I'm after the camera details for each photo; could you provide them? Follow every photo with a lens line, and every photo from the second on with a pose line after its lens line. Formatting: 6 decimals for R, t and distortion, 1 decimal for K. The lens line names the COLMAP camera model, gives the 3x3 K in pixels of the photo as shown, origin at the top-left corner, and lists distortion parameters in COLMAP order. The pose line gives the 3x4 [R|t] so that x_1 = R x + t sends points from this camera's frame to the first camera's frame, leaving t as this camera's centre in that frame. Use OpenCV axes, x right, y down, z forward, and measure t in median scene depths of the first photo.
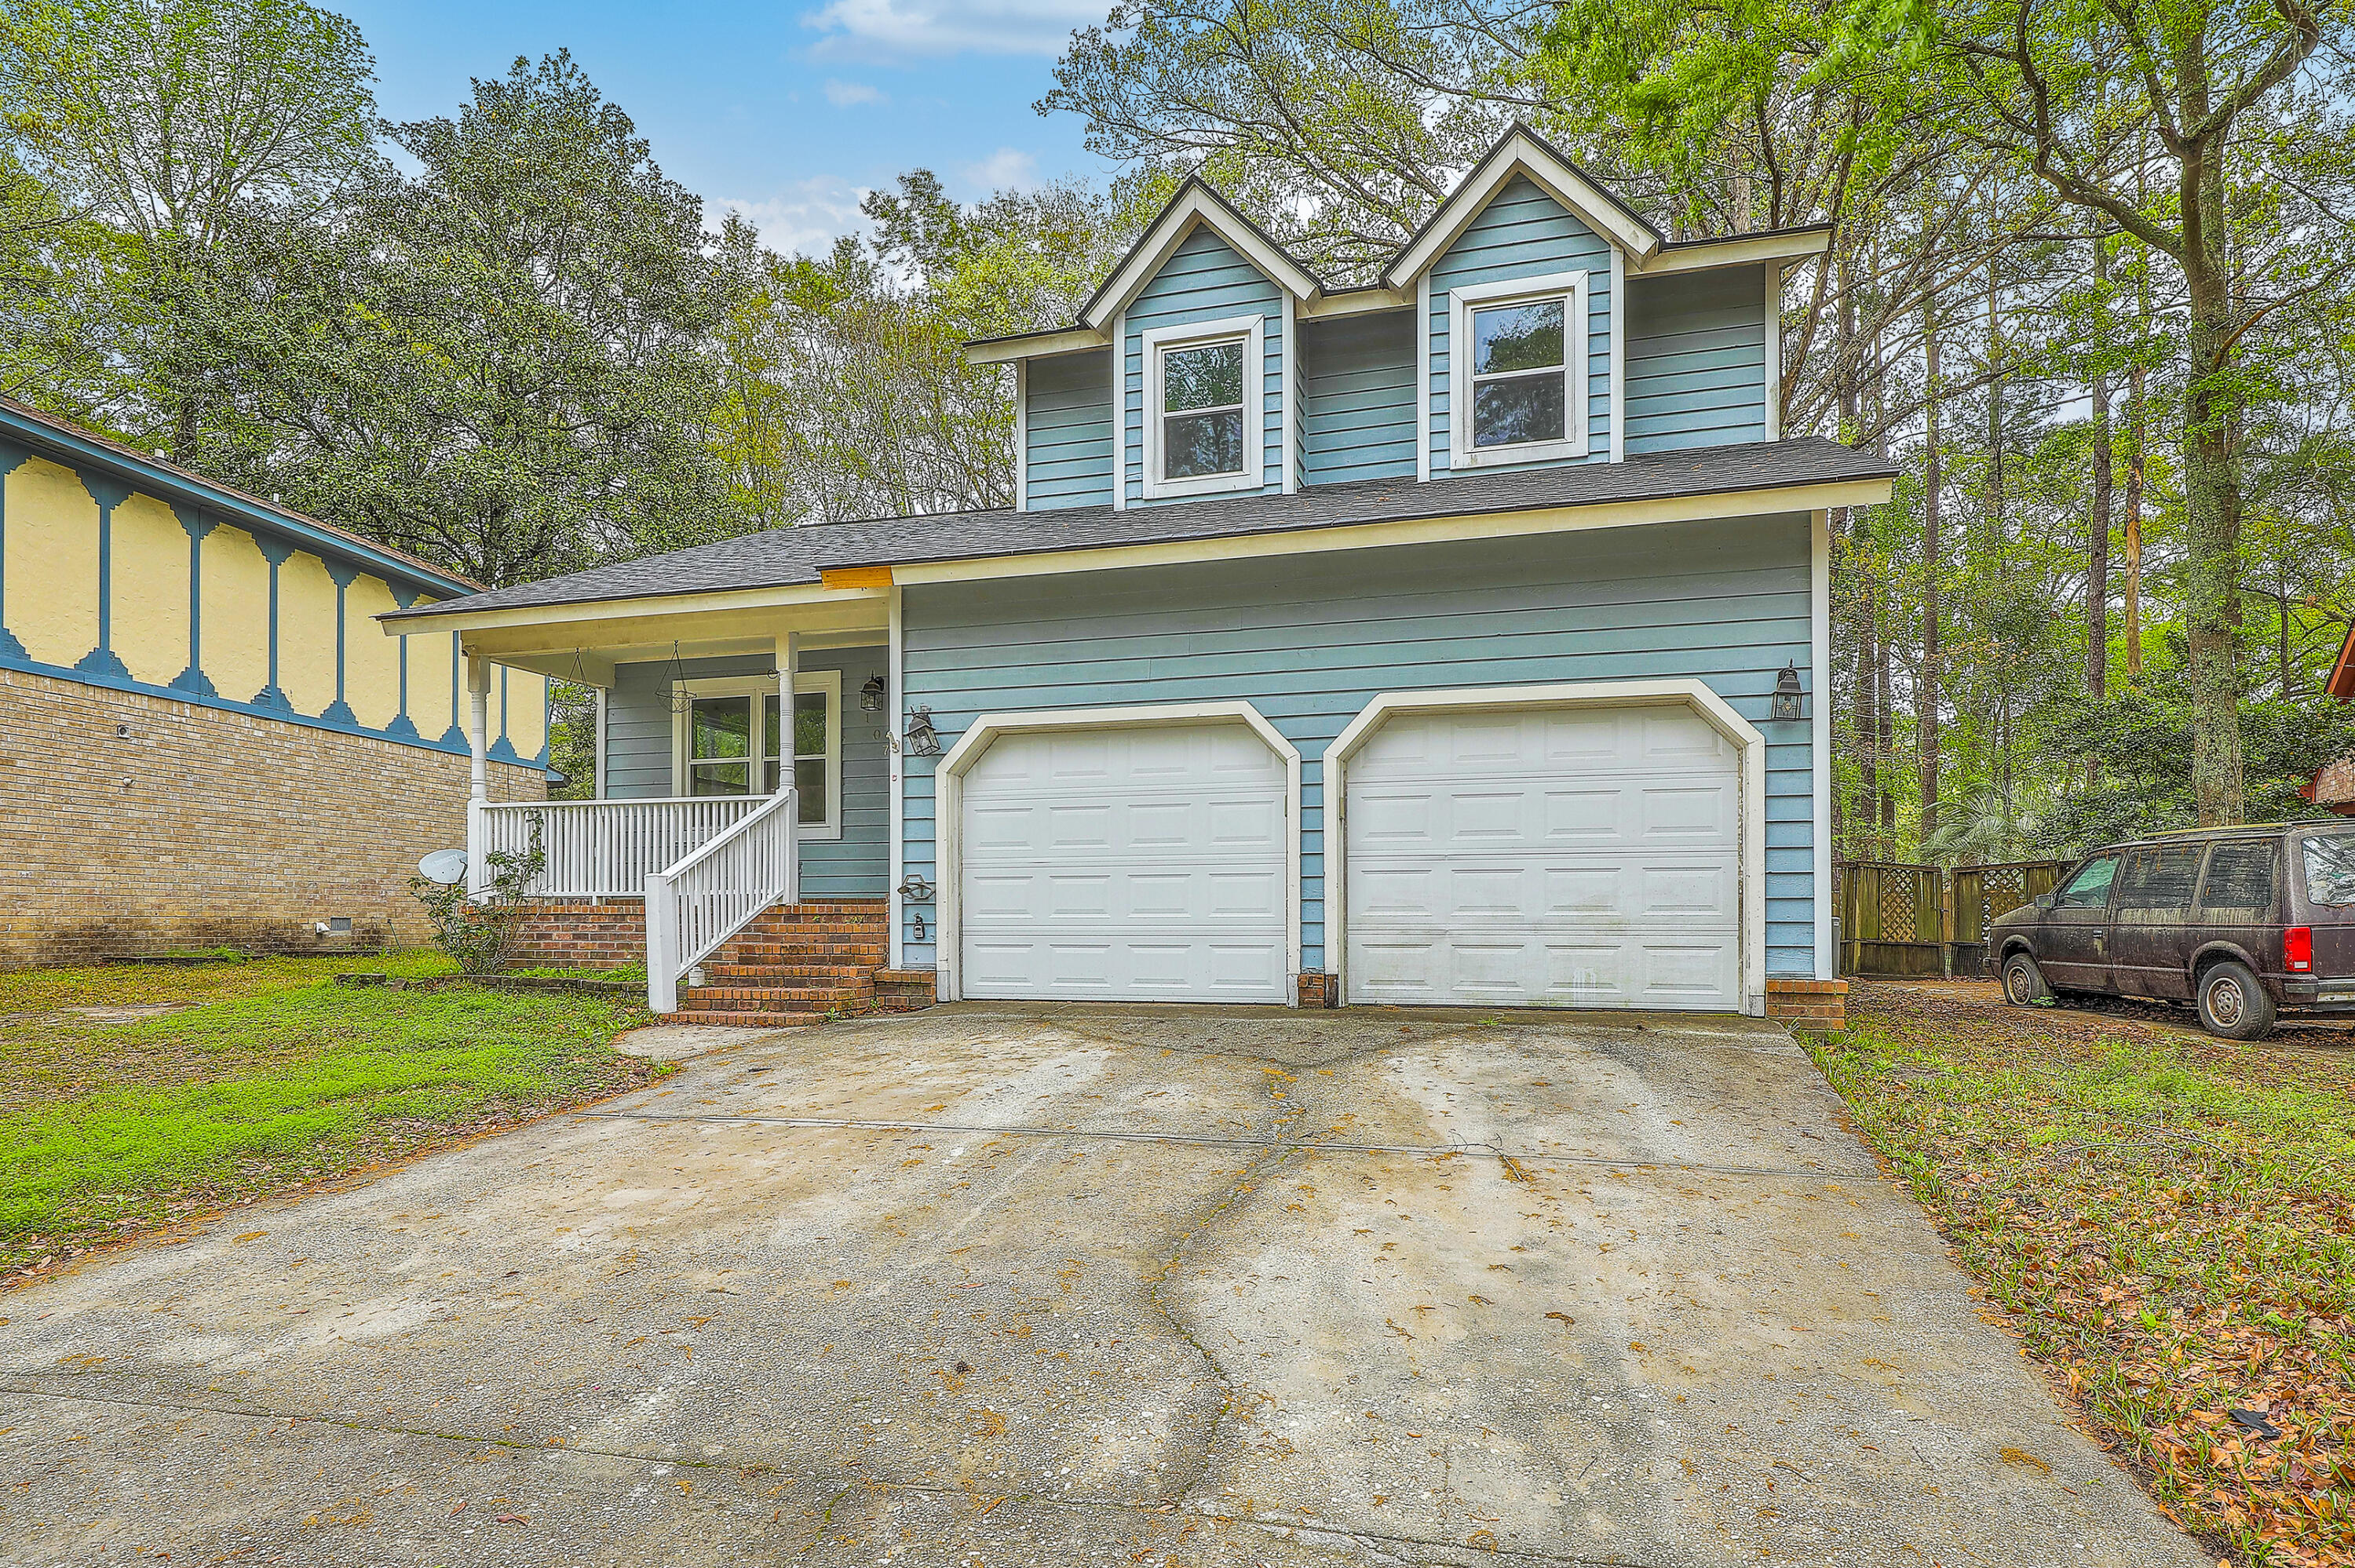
lens RADIAL K [[1296.0, 0, 1179.6], [0, 1296.0, 914.6], [0, 0, 1]] dist [0.003087, 0.000248]
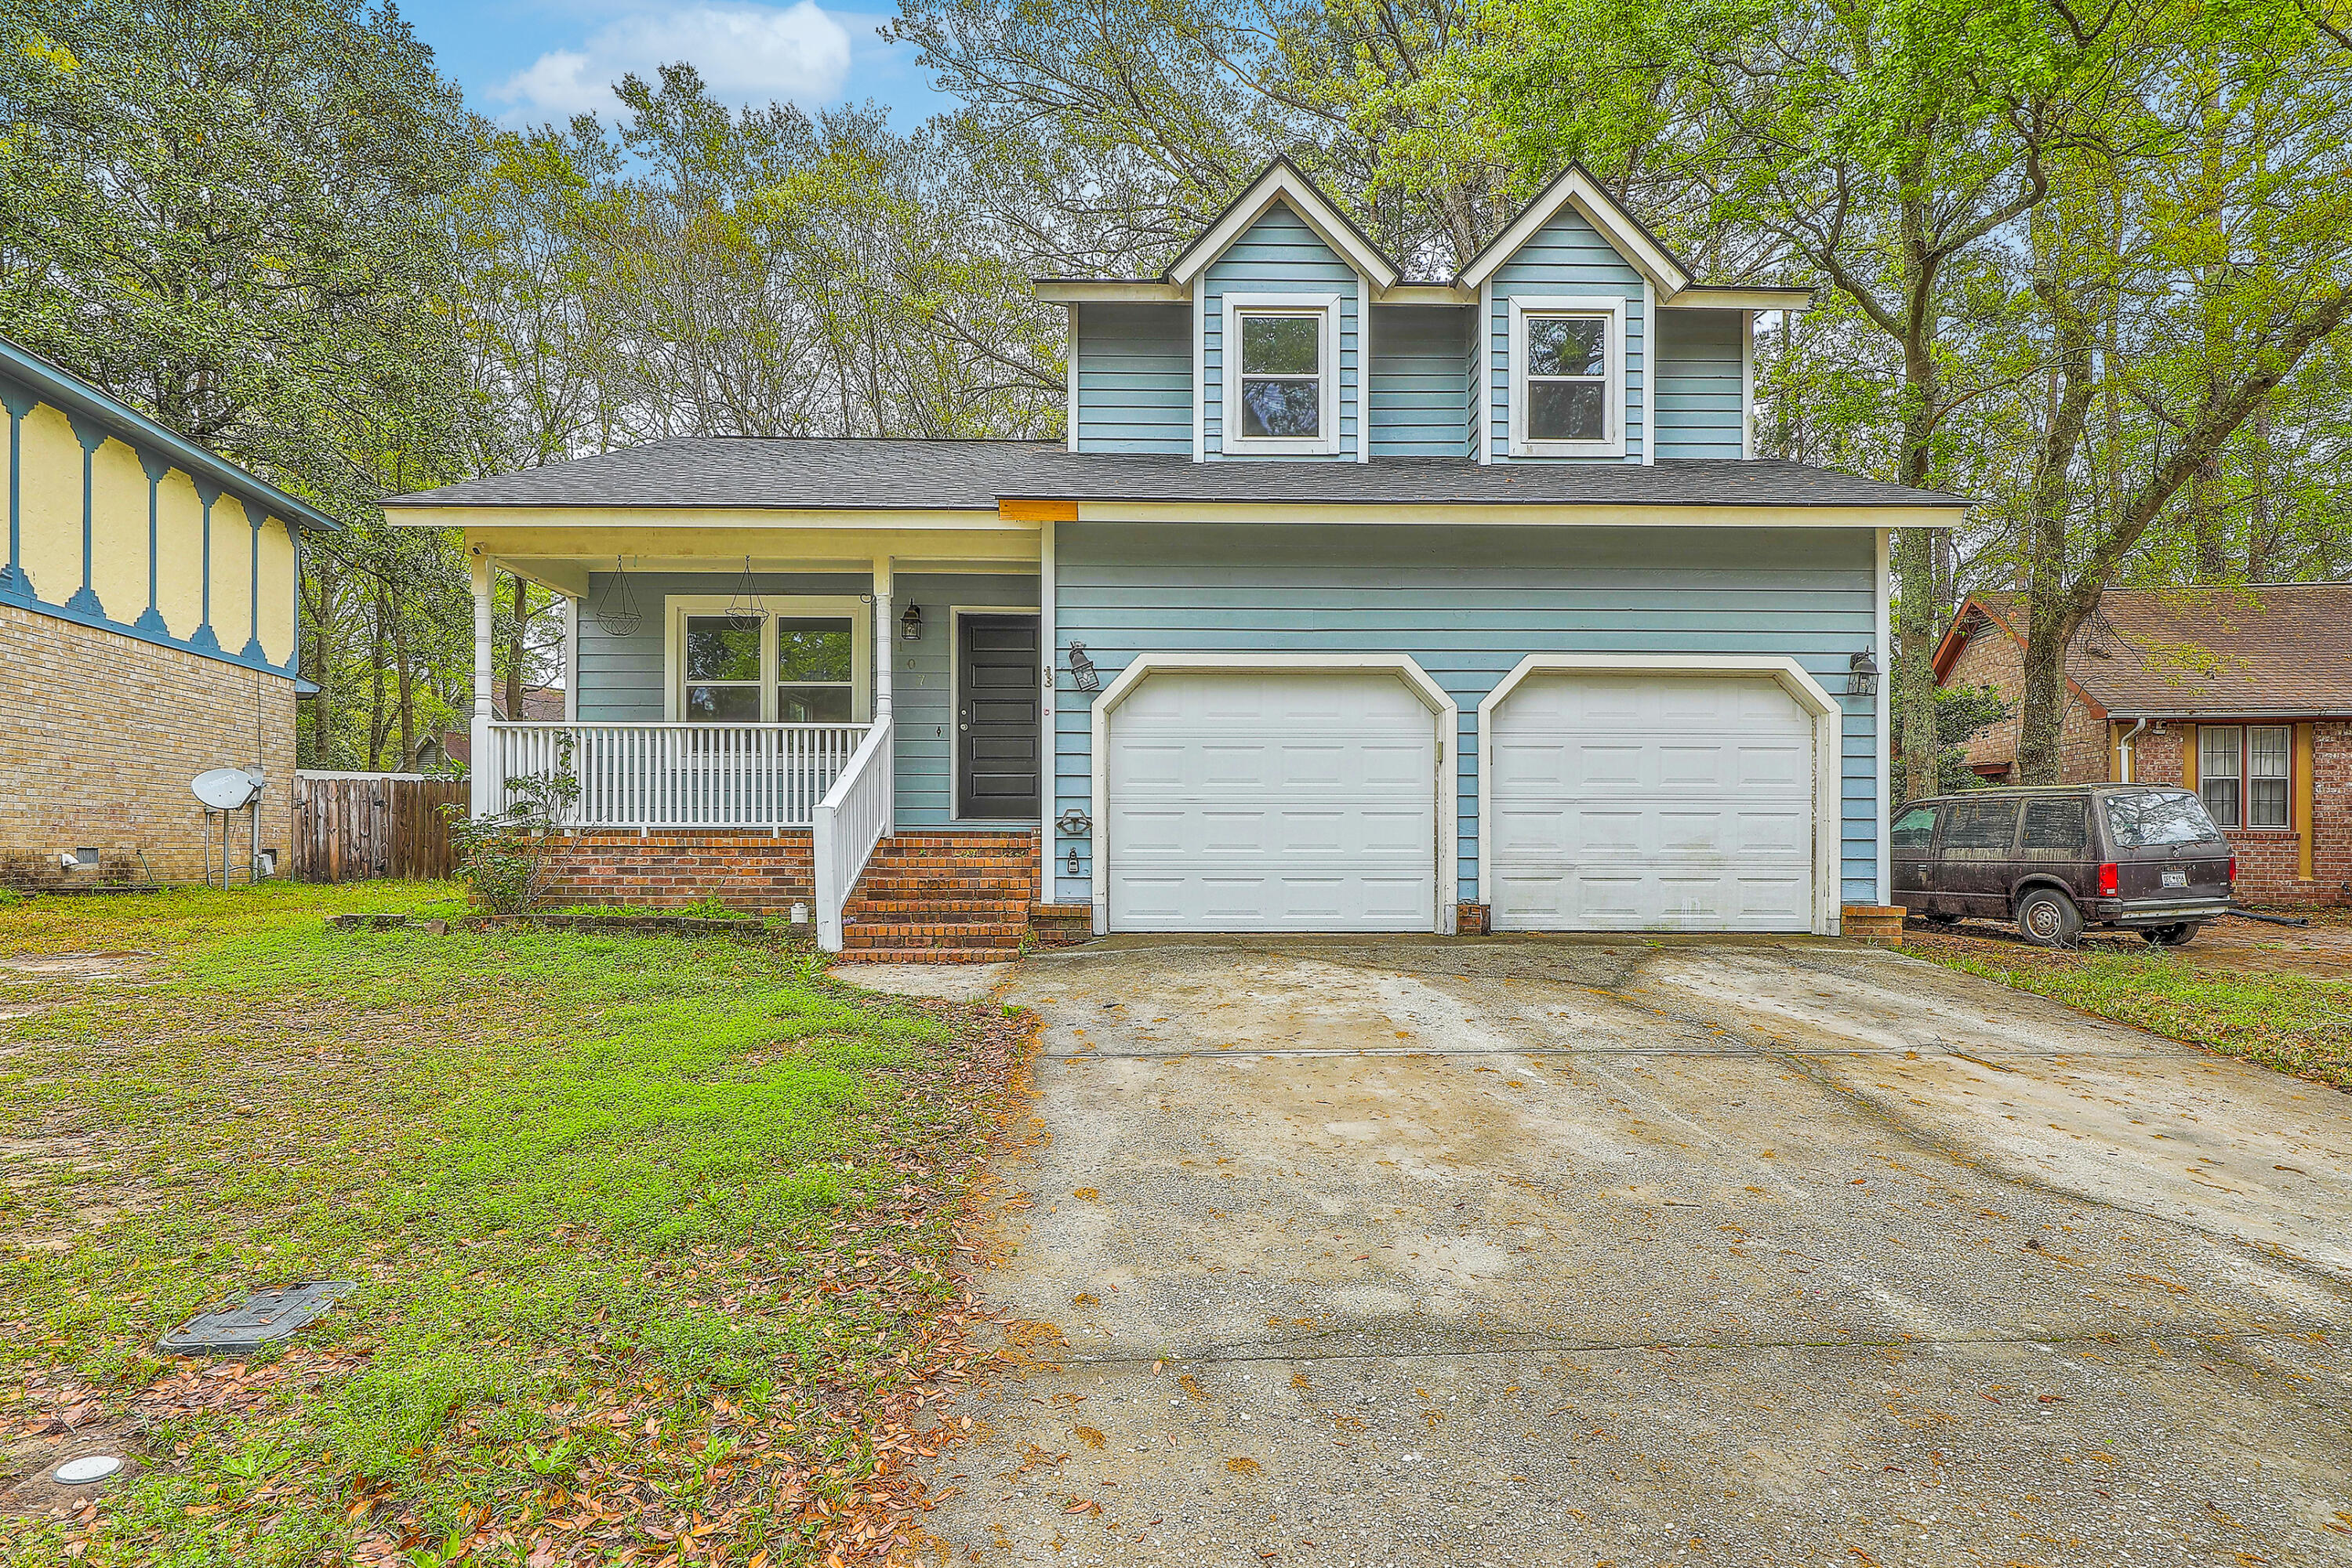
lens RADIAL K [[1240.9, 0, 1183.4], [0, 1240.9, 855.5], [0, 0, 1]] dist [-0.000990, 0.000086]
pose [[0.954838, 0.002724, 0.297115, -0.403238], [-0.004622, 0.999973, 0.005686, -0.000886], [-0.297092, -0.006802, 0.954825, 0.054628]]
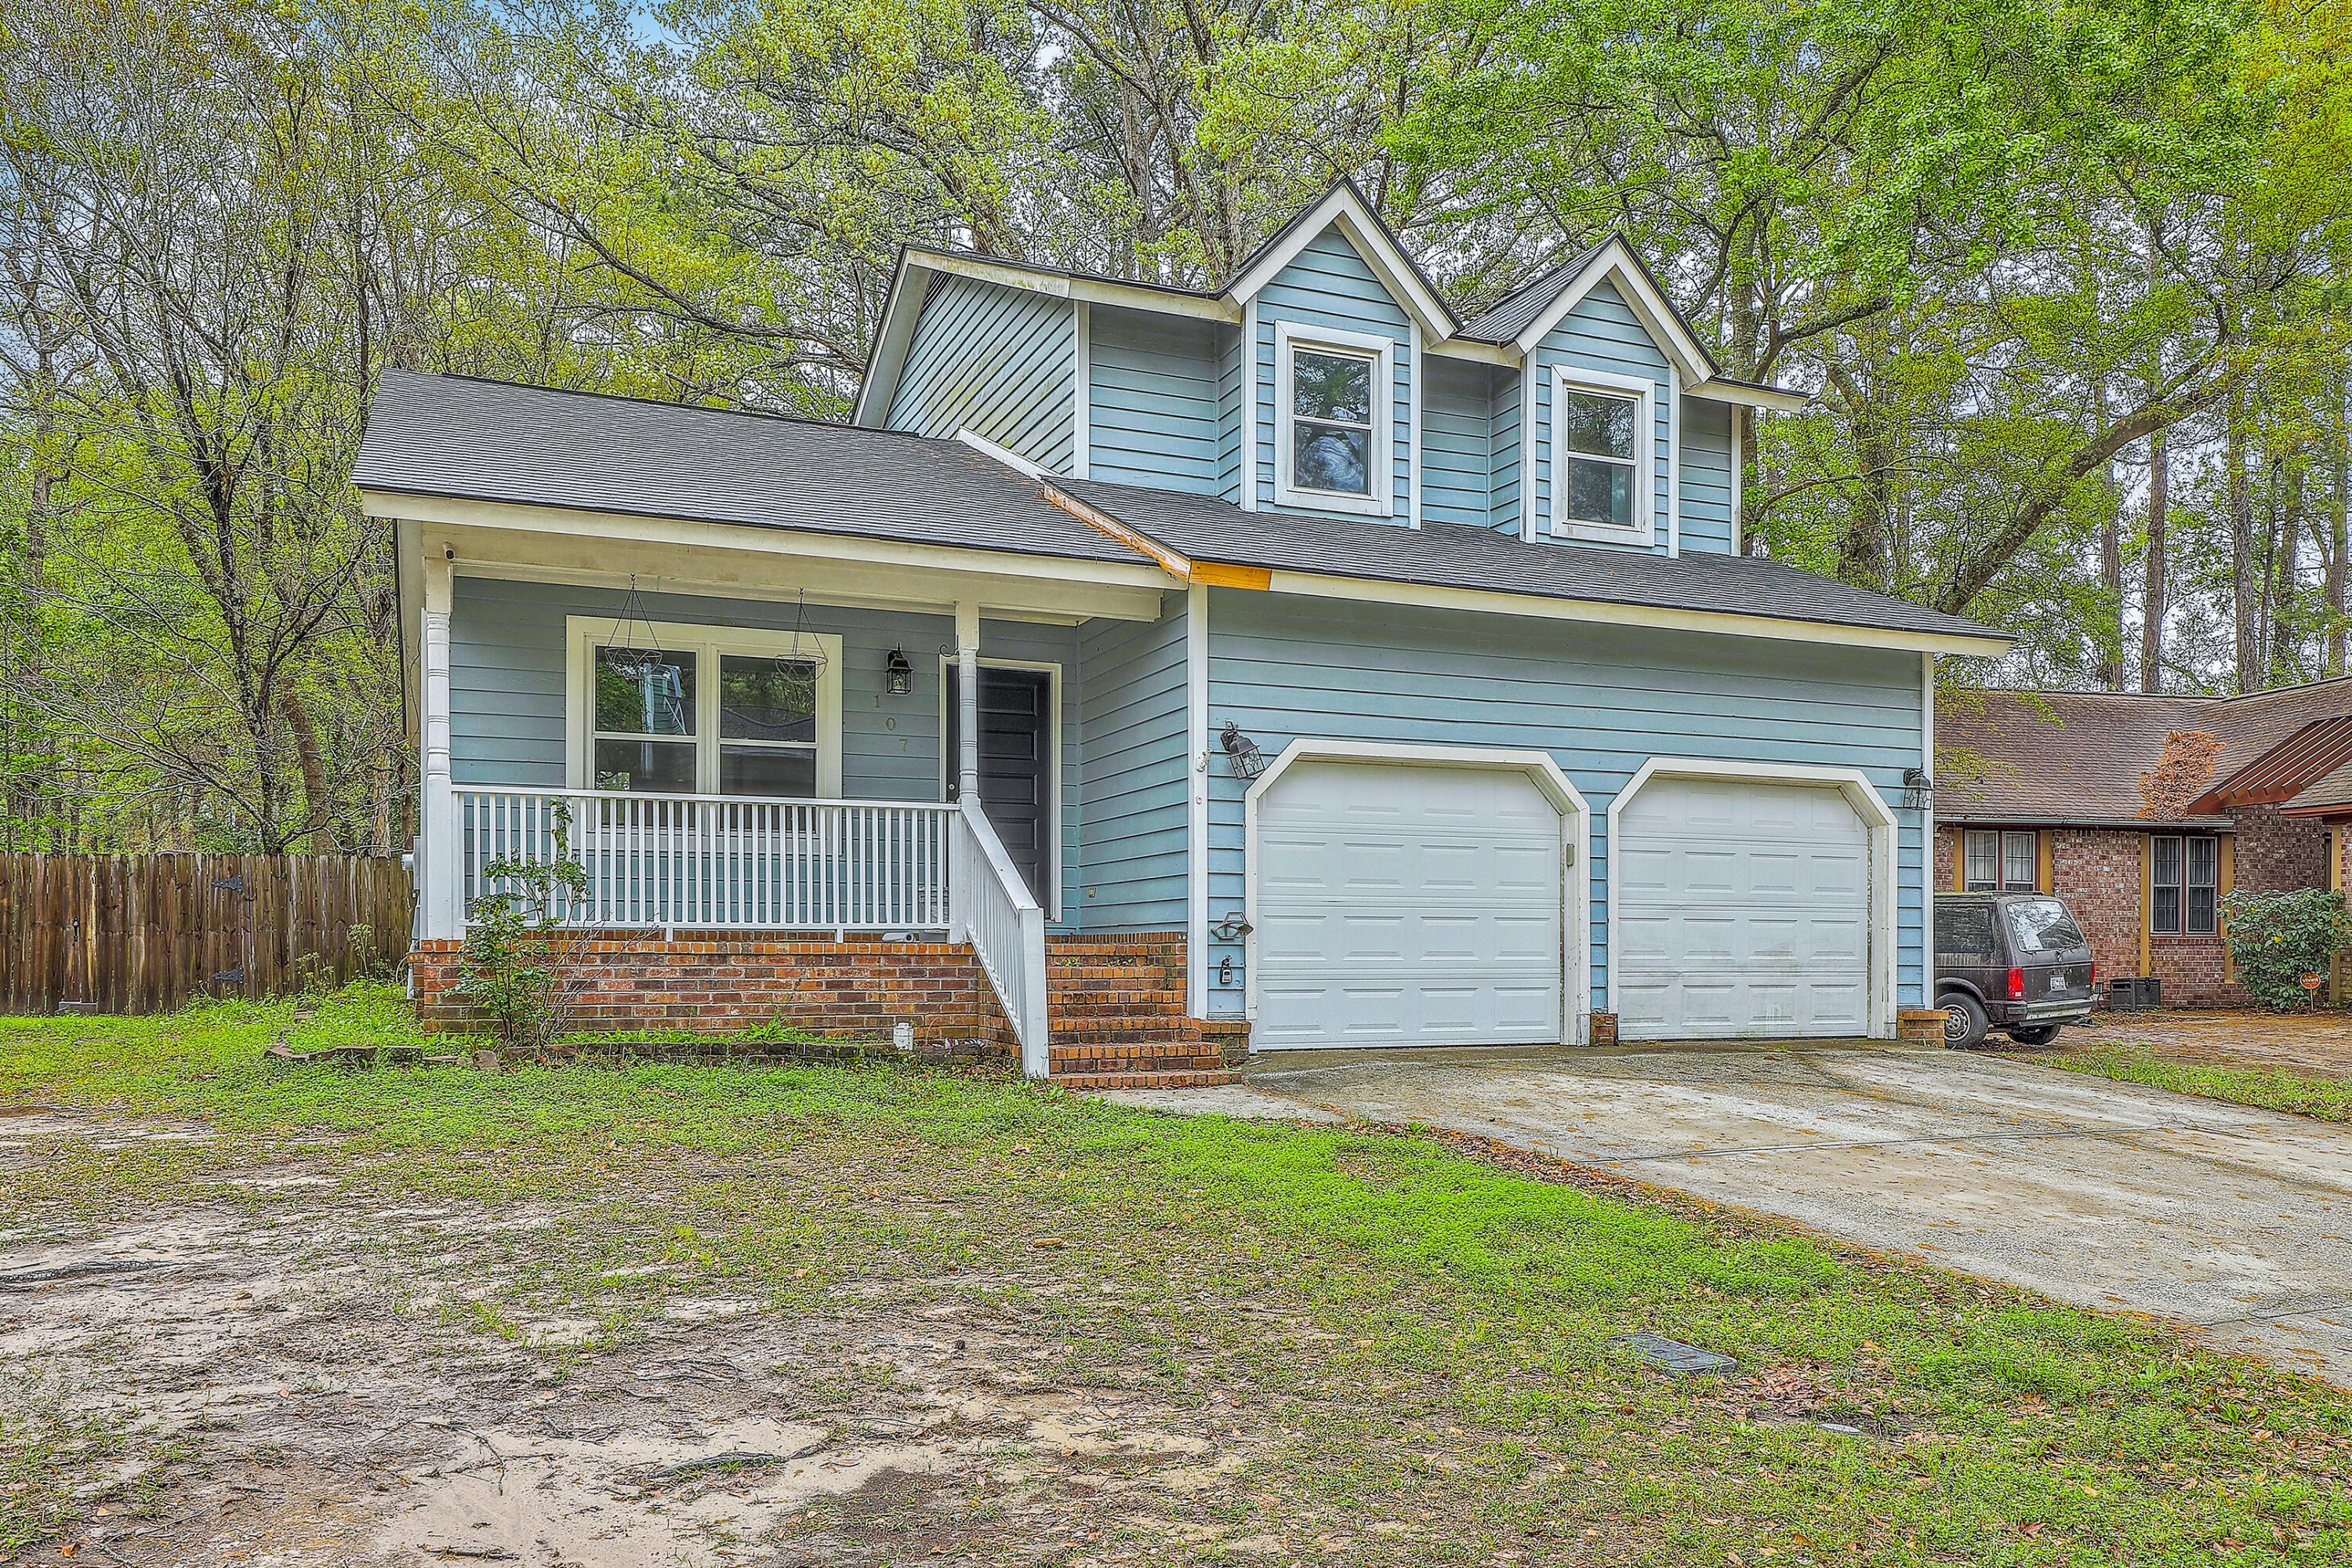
lens RADIAL K [[1713.8, 0, 1176.6], [0, 1713.8, 965.5], [0, 0, 1]] dist [0.003271, 0.001779]
pose [[0.777823, -0.001528, 0.628482, -0.958786], [-0.005292, 0.999946, 0.008981, -0.004457], [-0.628461, -0.010312, 0.777773, 0.108370]]
